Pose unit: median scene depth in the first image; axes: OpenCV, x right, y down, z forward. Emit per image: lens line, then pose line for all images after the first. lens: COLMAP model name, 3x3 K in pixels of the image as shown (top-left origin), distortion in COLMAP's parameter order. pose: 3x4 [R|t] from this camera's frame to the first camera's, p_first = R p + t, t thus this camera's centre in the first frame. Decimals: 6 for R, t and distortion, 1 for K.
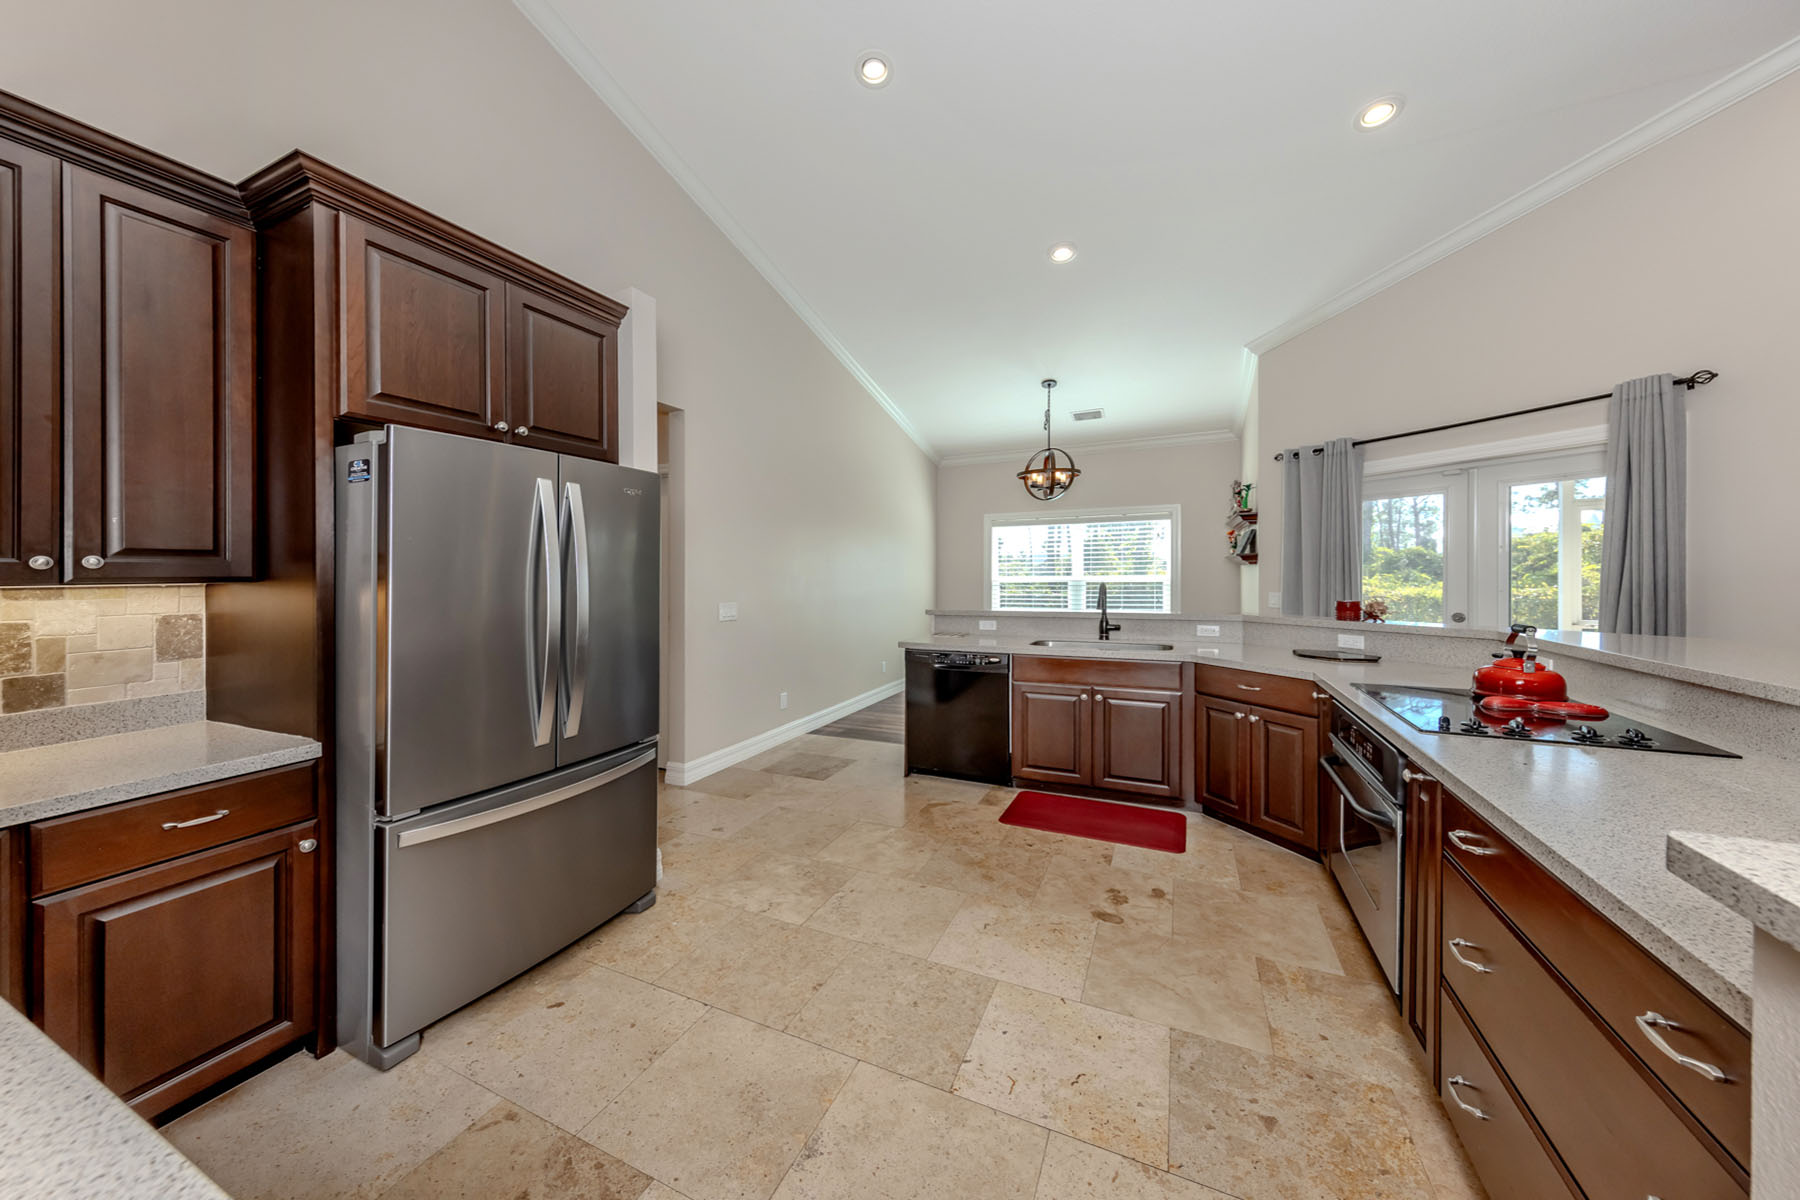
lens RADIAL K [[643.7, 0, 858.3], [0, 643.7, 575.5], [0, 0, 1]] dist [0.002187, 0.000094]
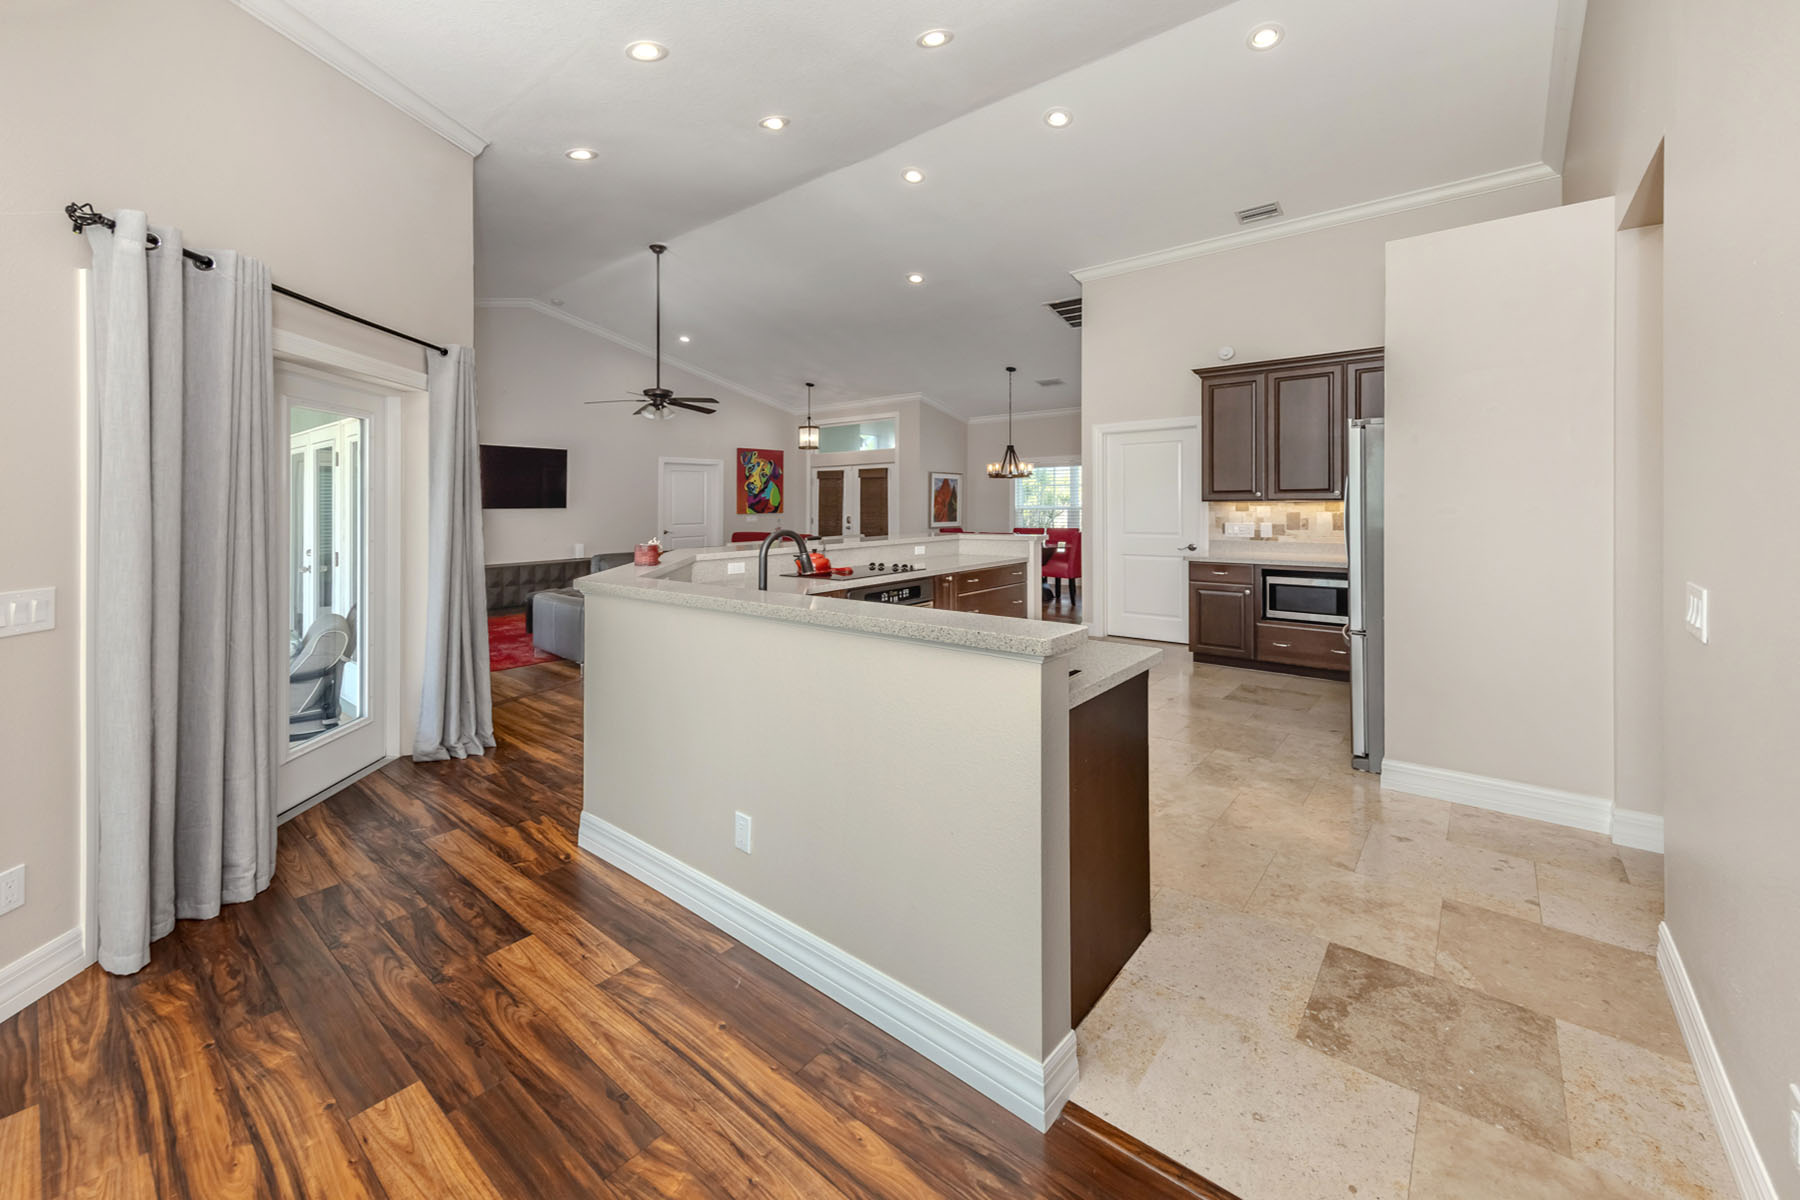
lens RADIAL K [[714.4, 0, 917.0], [0, 714.4, 500.7], [0, 0, 1]] dist [0.008772, 0.000020]
pose [[-0.977006, 0.023694, 0.211890, 0.208644], [0.023770, 0.999715, -0.002190, -0.018270], [-0.211882, 0.002897, -0.977291, 2.713742]]
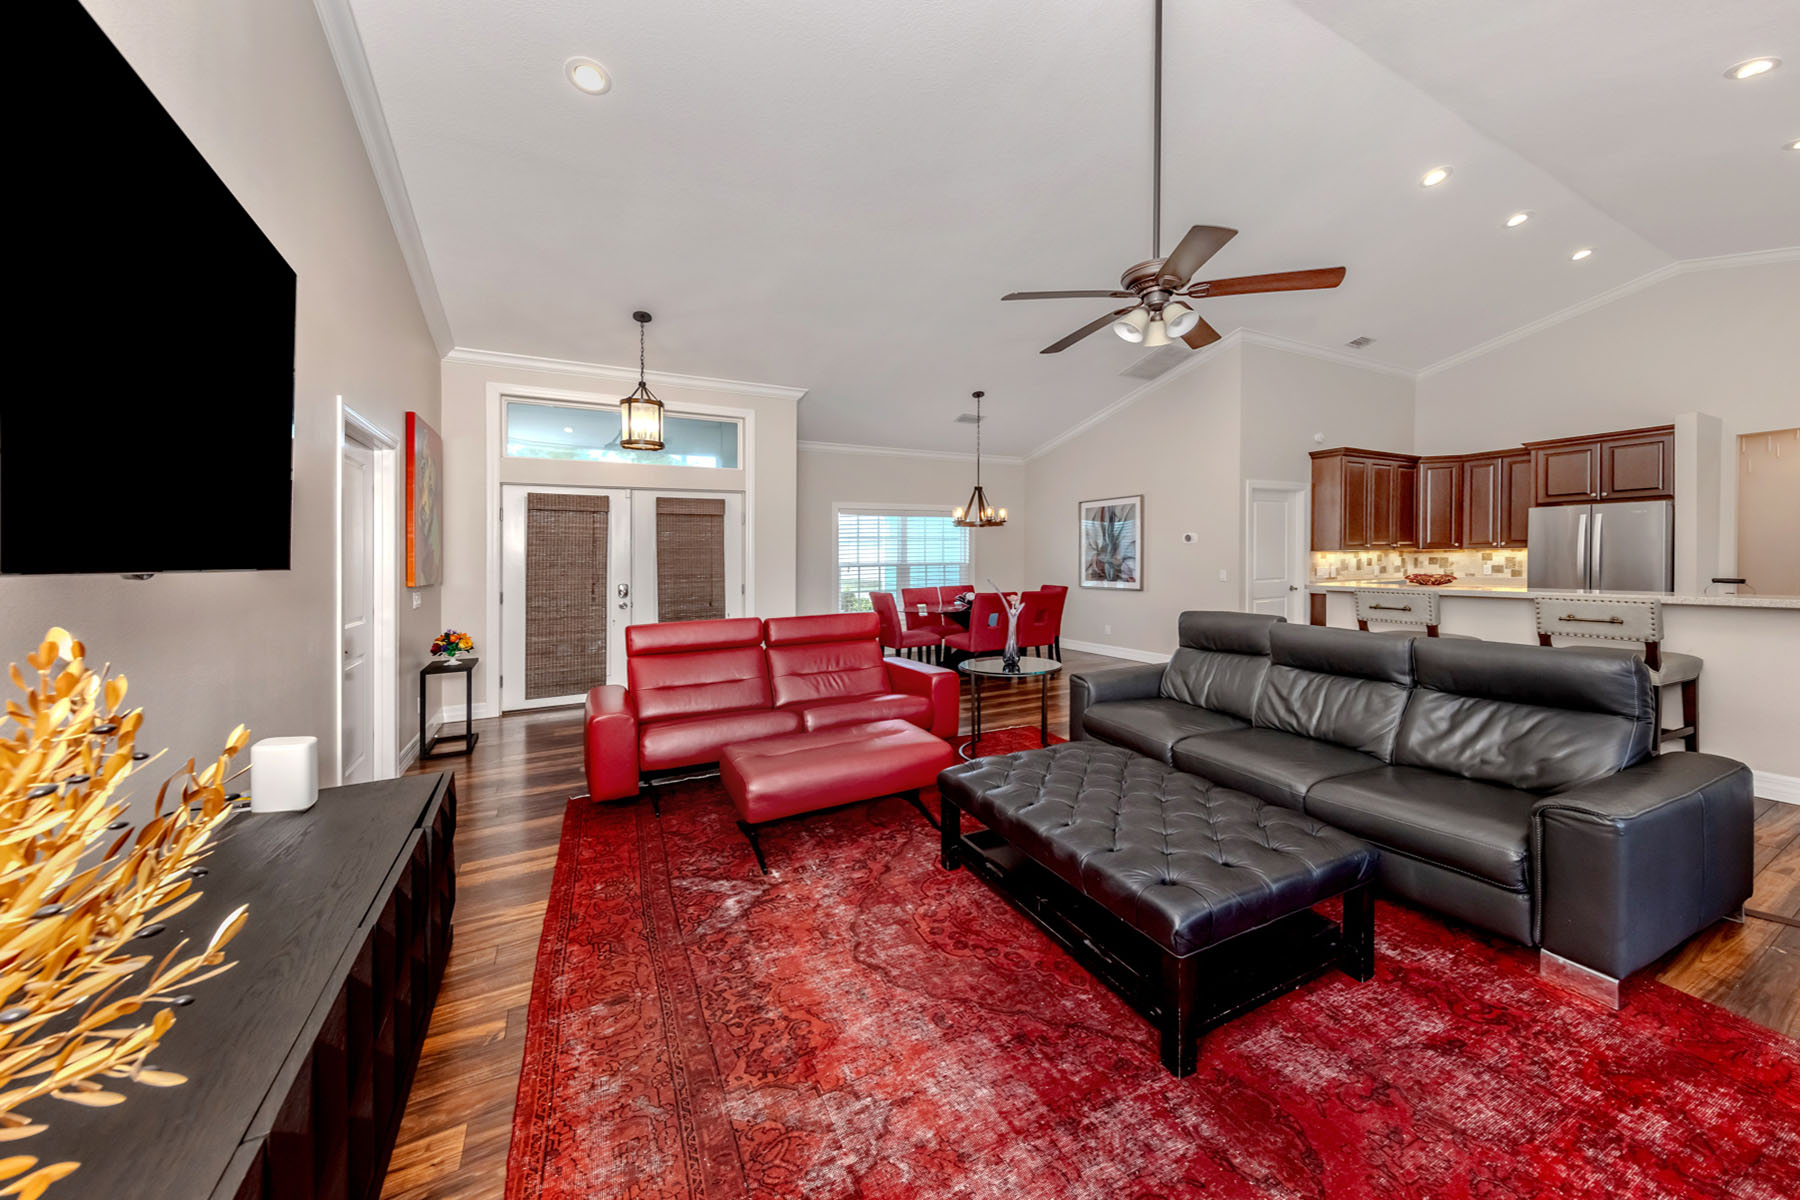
lens RADIAL K [[662.8, 0, 952.9], [0, 662.8, 561.0], [0, 0, 1]] dist [0.001245, 0.000137]
pose [[-0.548096, 0.025807, -0.836017, 3.243696], [0.019798, 0.999644, 0.017878, -0.038047], [0.836181, -0.006753, -0.548412, 0.209031]]
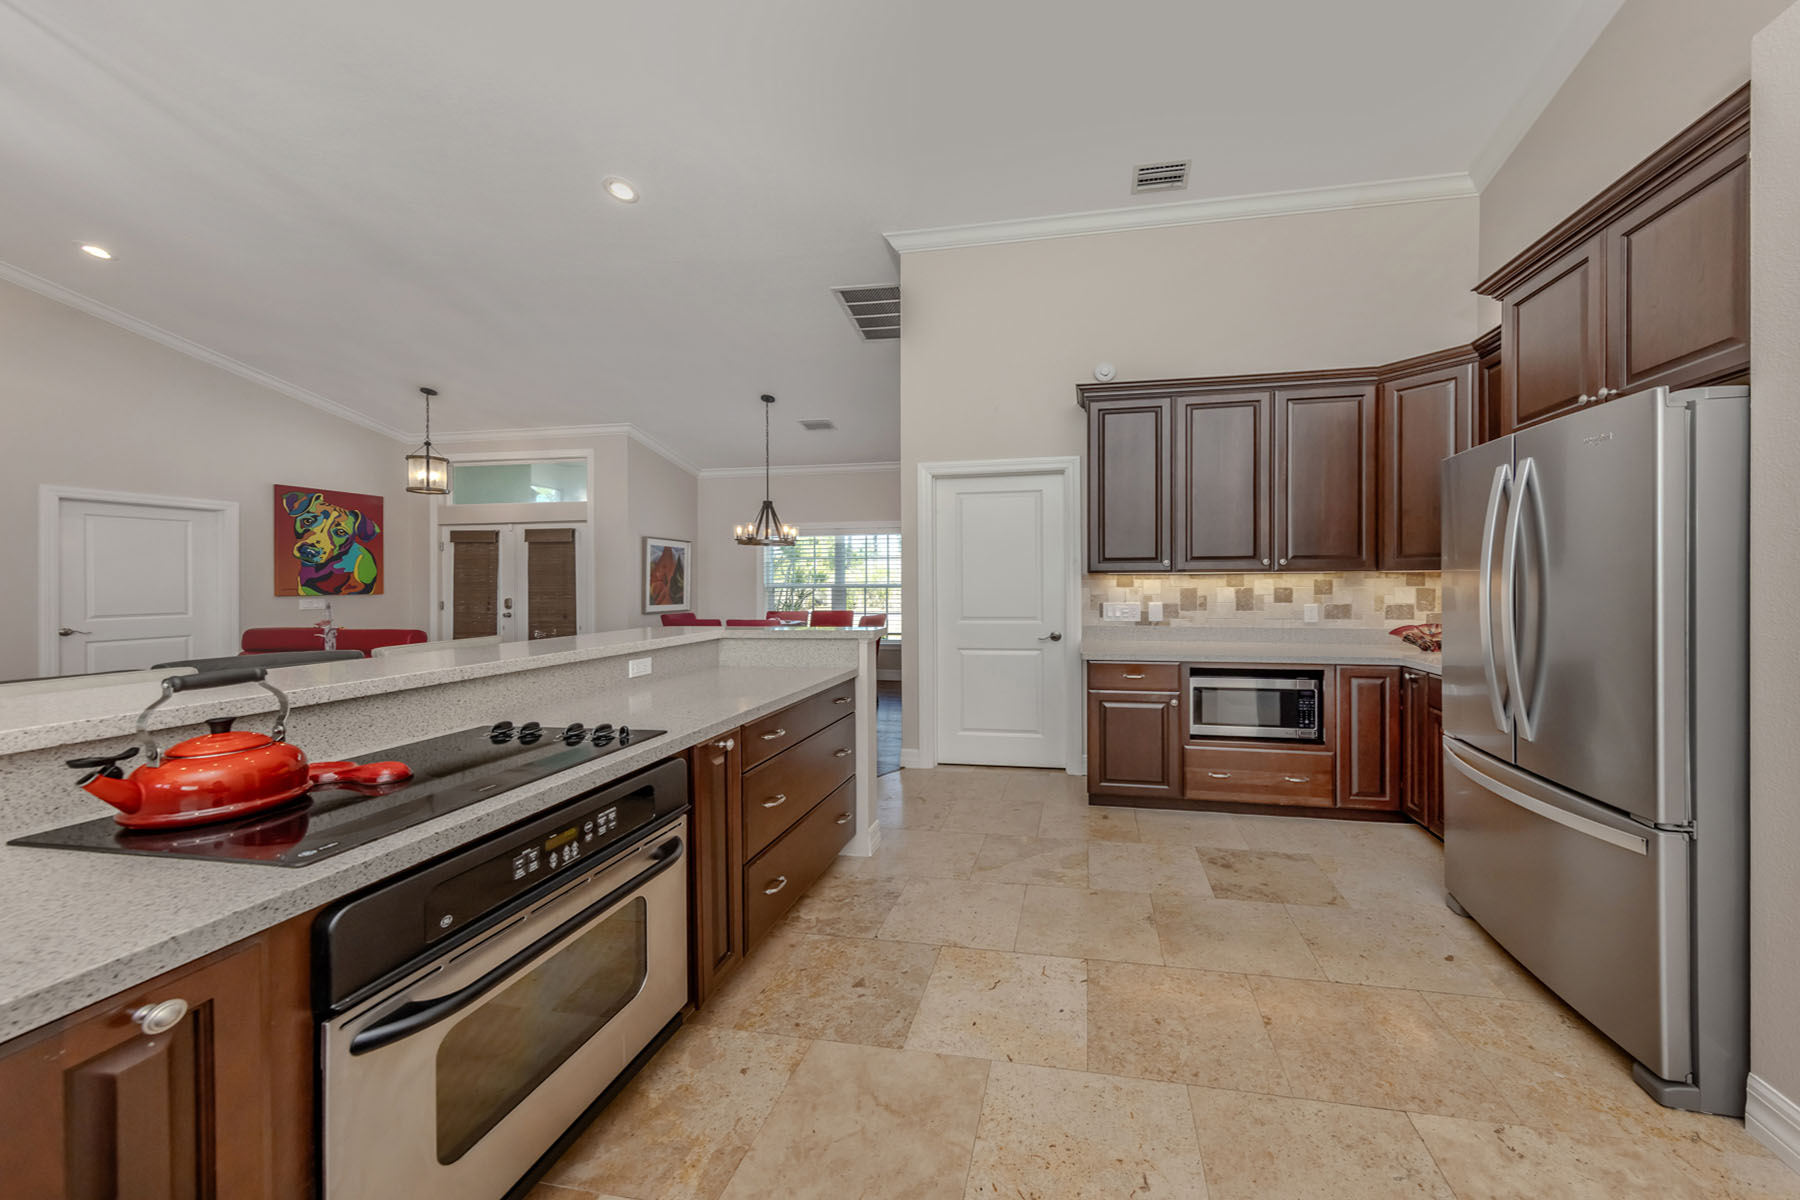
lens RADIAL K [[647.3, 0, 978.0], [0, 647.3, 583.2], [0, 0, 1]] dist [0.008648, -0.000065]
pose [[-0.957189, 0.020611, -0.288730, 0.494333], [0.018412, 0.999777, 0.010329, 0.006958], [0.288878, 0.004571, -0.957355, 1.505129]]
